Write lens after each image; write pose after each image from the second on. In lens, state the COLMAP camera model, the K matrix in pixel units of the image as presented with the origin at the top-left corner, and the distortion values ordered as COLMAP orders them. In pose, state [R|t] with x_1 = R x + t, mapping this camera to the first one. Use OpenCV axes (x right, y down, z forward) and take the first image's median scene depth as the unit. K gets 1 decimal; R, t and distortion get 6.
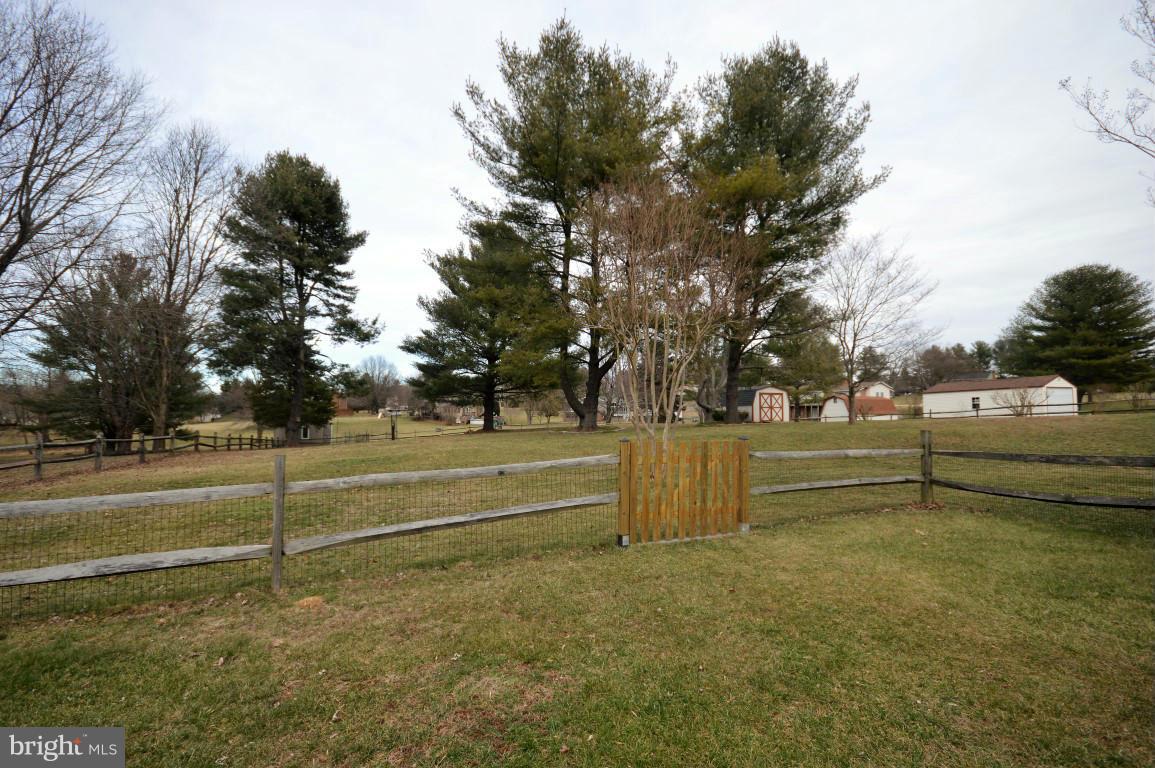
lens RADIAL K [[532.3, 0, 577.5], [0, 532.3, 384.0], [0, 0, 1]] dist [0.001079, 0.000125]
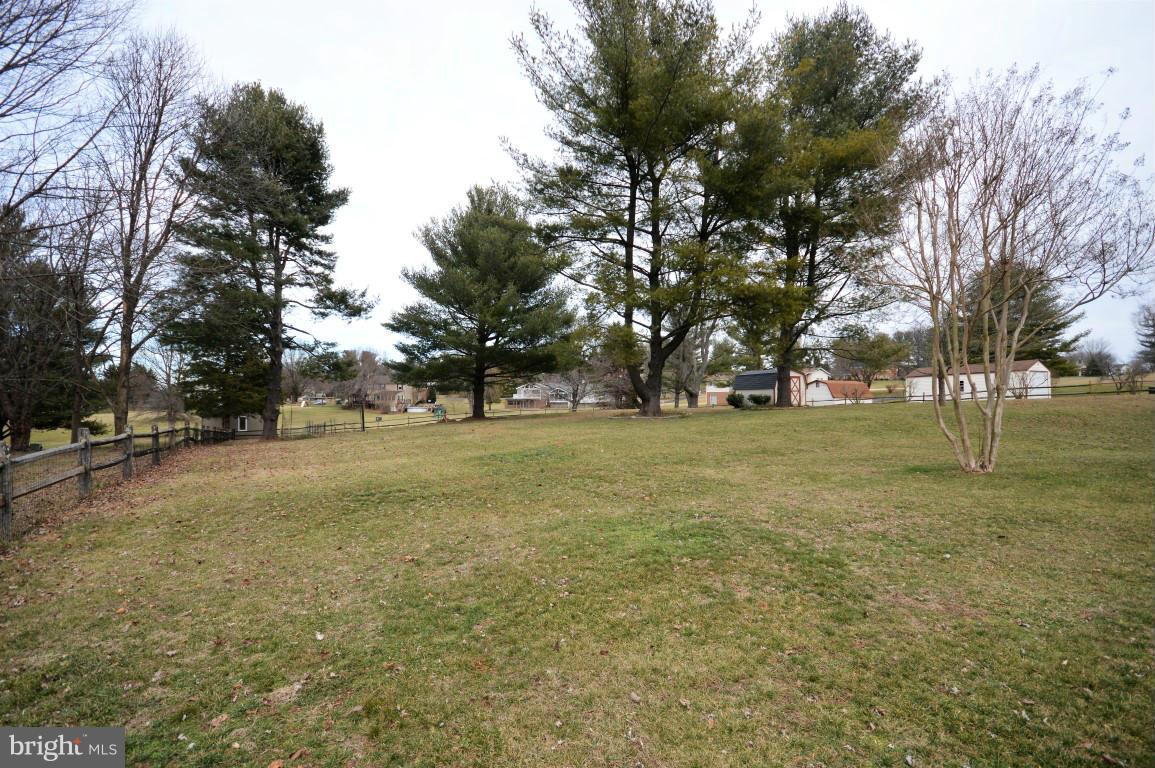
lens RADIAL K [[532.3, 0, 577.5], [0, 532.3, 384.0], [0, 0, 1]] dist [0.001079, 0.000125]
pose [[0.986849, -0.001686, 0.161638, -0.180749], [-0.002171, 0.999717, 0.023686, 0.008250], [-0.161632, -0.023726, 0.986566, 0.088642]]
